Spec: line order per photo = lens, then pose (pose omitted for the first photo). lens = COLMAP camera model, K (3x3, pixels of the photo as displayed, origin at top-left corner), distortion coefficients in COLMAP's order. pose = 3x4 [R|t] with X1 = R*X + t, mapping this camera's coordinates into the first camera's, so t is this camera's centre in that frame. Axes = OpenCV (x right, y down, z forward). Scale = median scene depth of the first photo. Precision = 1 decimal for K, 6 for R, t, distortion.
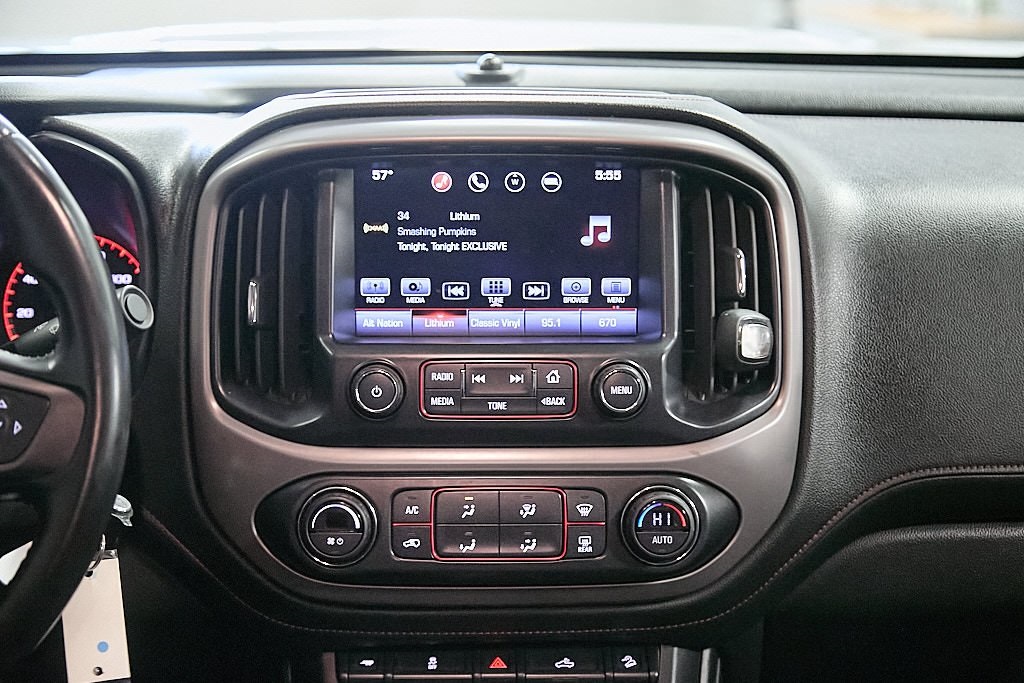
lens RADIAL K [[1852.8, 0, 512.0], [0, 1852.8, 341.5], [0, 0, 1]] dist [-0.021819, 0.017537]
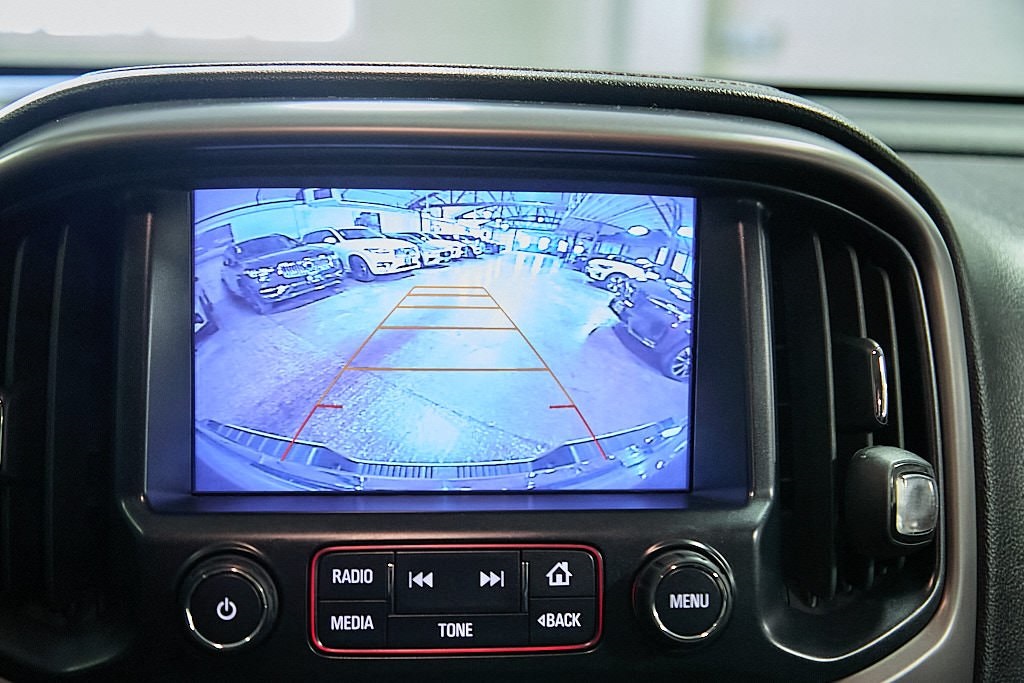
lens RADIAL K [[1514.1, 0, 512.0], [0, 1514.1, 341.5], [0, 0, 1]] dist [-0.082650, -0.025094]
pose [[0.995518, 0.005880, 0.094393, -0.032349], [-0.000059, 0.998104, -0.061555, -0.020889], [-0.094576, 0.061274, 0.993630, 0.545731]]
